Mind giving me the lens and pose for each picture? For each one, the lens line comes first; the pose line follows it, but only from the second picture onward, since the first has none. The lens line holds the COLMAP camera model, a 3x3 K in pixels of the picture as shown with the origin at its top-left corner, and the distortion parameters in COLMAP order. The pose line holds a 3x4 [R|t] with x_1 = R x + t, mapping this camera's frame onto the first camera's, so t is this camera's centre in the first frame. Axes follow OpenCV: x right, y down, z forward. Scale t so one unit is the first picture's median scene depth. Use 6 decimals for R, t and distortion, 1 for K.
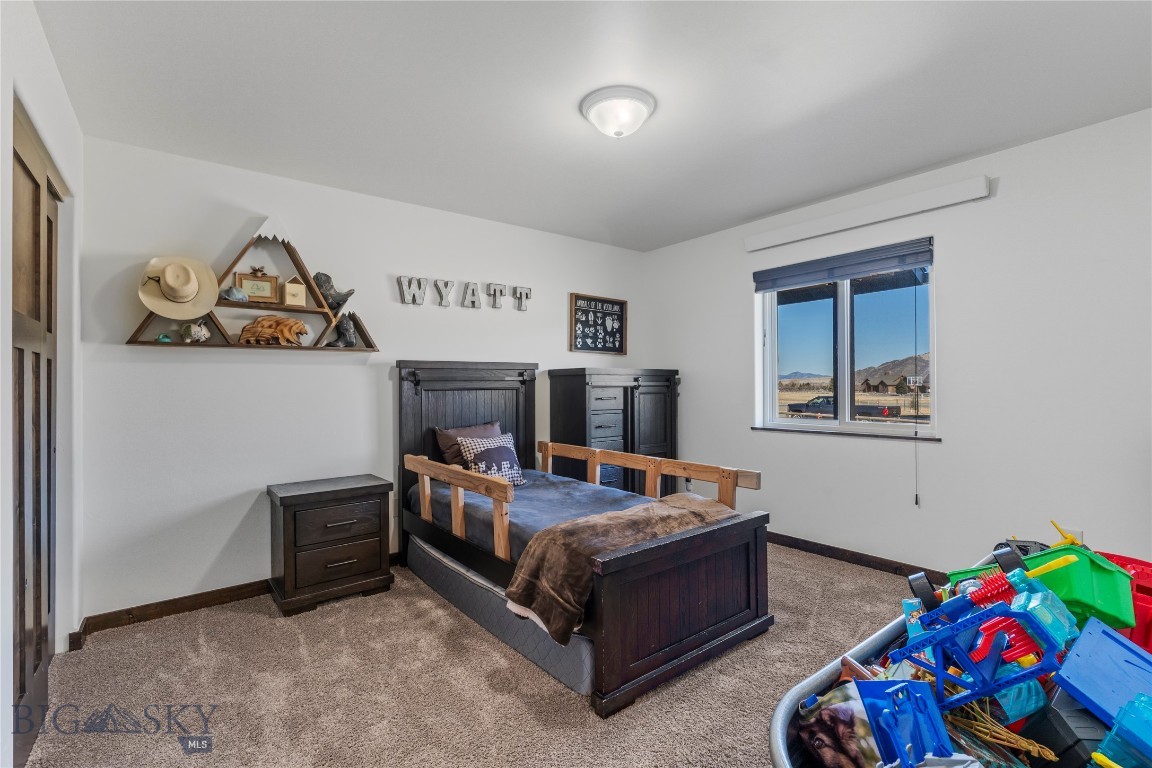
lens RADIAL K [[518.3, 0, 576.5], [0, 518.3, 385.1], [0, 0, 1]] dist [-0.009540, 0.003252]
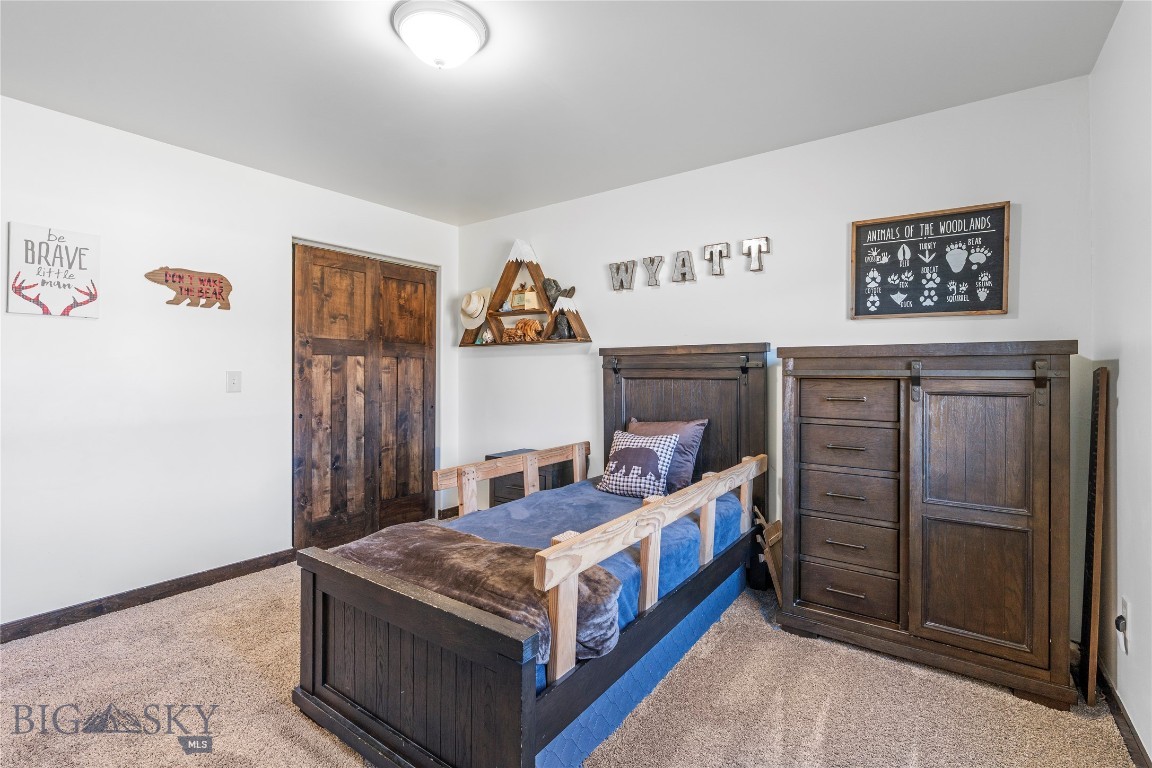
lens RADIAL K [[518.3, 0, 576.1], [0, 518.3, 376.7], [0, 0, 1]] dist [-0.009540, 0.003252]
pose [[0.287536, 0.014439, -0.957661, 0.472671], [-0.003359, 0.999895, 0.014067, -0.005077], [0.957764, -0.000828, 0.287555, 0.506867]]
